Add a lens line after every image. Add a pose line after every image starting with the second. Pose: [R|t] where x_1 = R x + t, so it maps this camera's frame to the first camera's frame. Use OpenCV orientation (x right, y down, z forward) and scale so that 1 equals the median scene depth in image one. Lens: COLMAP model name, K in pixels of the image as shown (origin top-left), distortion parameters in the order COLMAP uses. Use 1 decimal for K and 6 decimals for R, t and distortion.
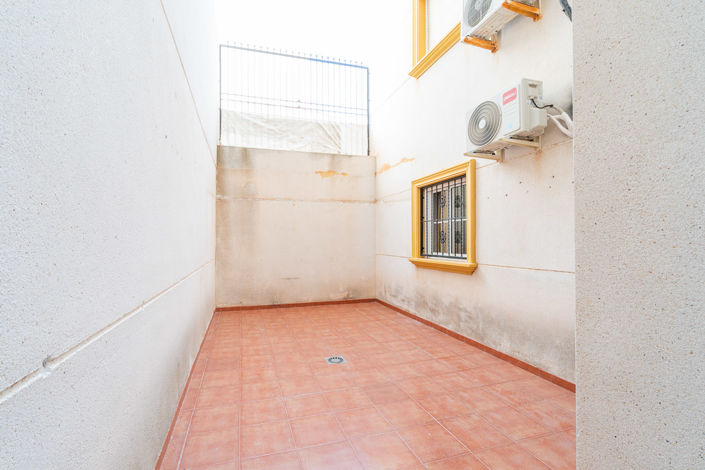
lens RADIAL K [[306.6, 0, 356.7], [0, 306.6, 250.2], [0, 0, 1]] dist [-0.001067, -0.000465]
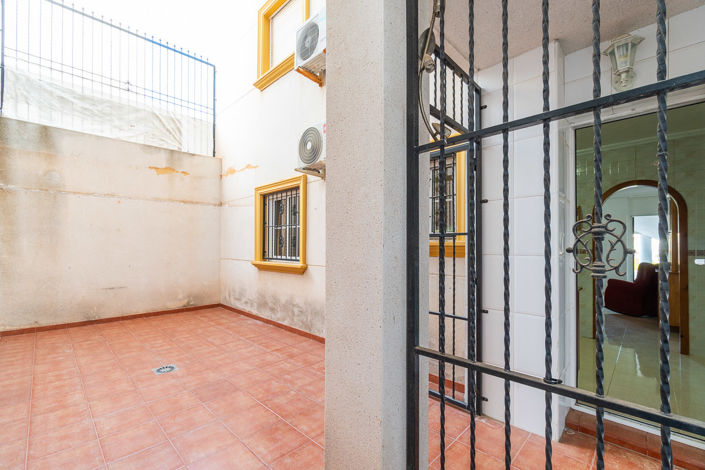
lens RADIAL K [[306.6, 0, 356.7], [0, 306.6, 250.2], [0, 0, 1]] dist [-0.001067, -0.000465]
pose [[0.905106, -0.001481, 0.425184, 0.055058], [0.007445, 0.999896, -0.012365, 0.003537], [-0.425122, 0.014357, 0.905022, -0.102098]]
